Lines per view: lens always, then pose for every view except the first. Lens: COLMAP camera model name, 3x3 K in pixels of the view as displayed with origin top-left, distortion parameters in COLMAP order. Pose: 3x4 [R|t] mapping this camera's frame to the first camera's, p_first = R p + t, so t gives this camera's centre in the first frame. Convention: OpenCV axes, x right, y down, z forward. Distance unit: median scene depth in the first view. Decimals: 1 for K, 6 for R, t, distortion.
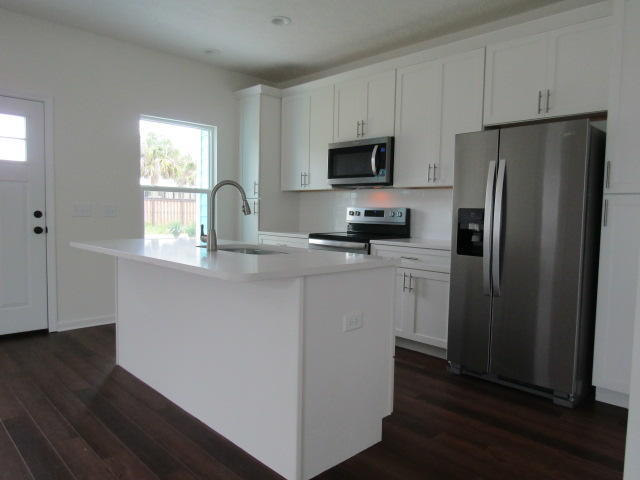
lens RADIAL K [[454.4, 0, 320.0], [0, 454.4, 240.0], [0, 0, 1]] dist [-0.011625, -0.002153]
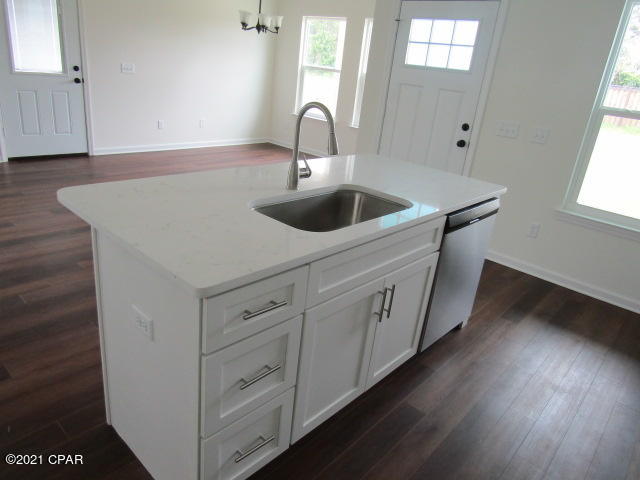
lens RADIAL K [[454.4, 0, 320.0], [0, 454.4, 240.0], [0, 0, 1]] dist [-0.011625, -0.002153]
pose [[0.058574, 0.358742, -0.931597, 0.336331], [-0.167545, 0.923495, 0.345088, -0.108175], [0.984123, 0.135871, 0.114198, 0.564548]]
